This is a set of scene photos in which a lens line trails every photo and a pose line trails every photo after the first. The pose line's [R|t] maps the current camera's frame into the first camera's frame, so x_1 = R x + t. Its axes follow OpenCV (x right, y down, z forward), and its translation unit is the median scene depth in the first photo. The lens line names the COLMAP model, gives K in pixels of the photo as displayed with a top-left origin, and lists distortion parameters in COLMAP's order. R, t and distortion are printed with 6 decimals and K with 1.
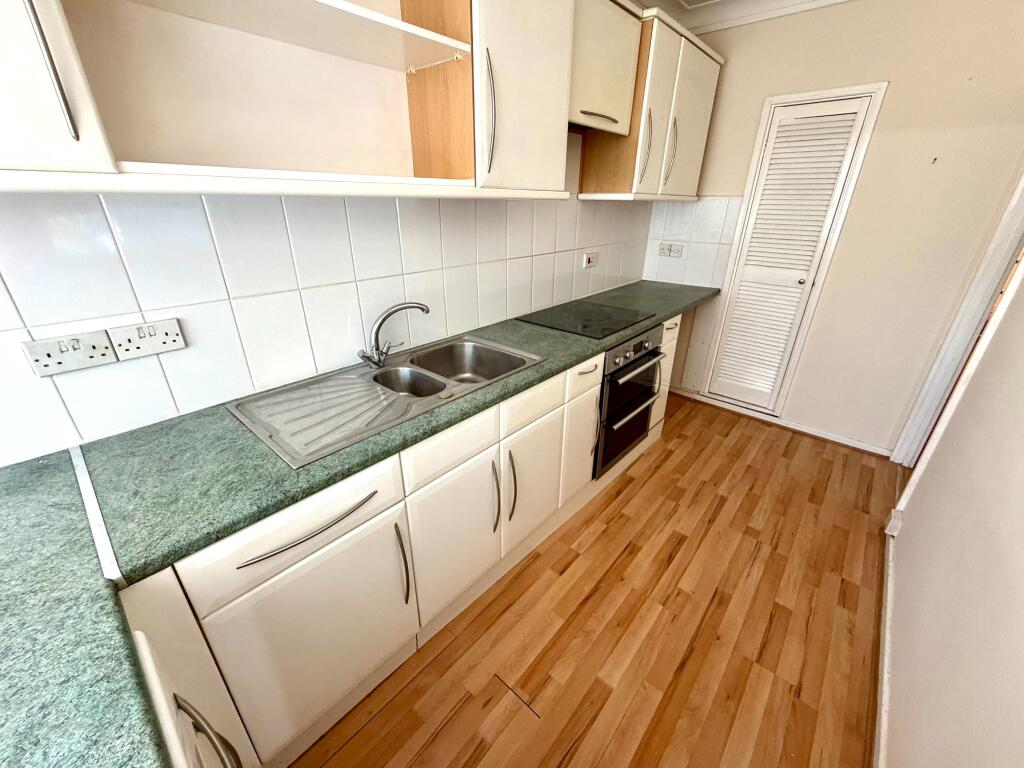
lens RADIAL K [[410.9, 0, 514.4], [0, 410.9, 385.3], [0, 0, 1]] dist [0.002138, 0.000243]
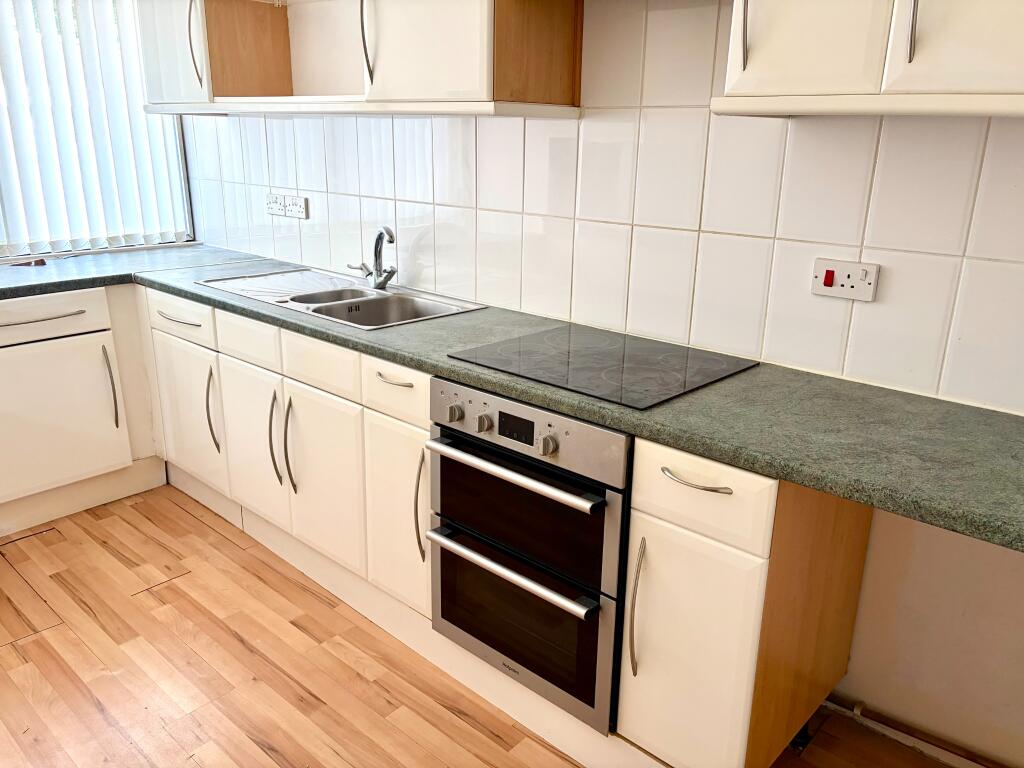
lens RADIAL K [[778.2, 0, 516.6], [0, 778.2, 382.3], [0, 0, 1]] dist [0.041464, -0.034121]
pose [[-0.008664, 0.294062, -0.955747, 1.187723], [-0.432899, 0.860473, 0.268672, -0.393523], [0.901401, 0.416069, 0.119844, 0.949357]]
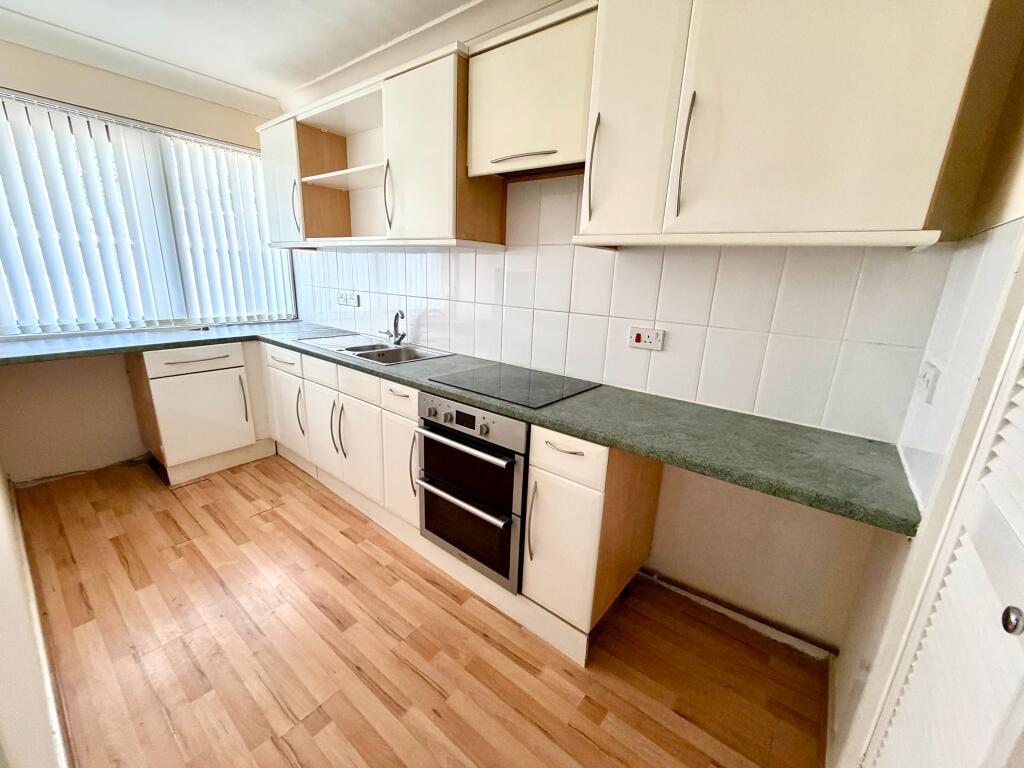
lens RADIAL K [[410.9, 0, 507.3], [0, 410.9, 385.7], [0, 0, 1]] dist [0.002138, 0.000243]
pose [[0.044911, 0.257461, -0.965245, 1.134706], [-0.450420, 0.867653, 0.210473, -0.379765], [0.891686, 0.425313, 0.154932, 0.997386]]
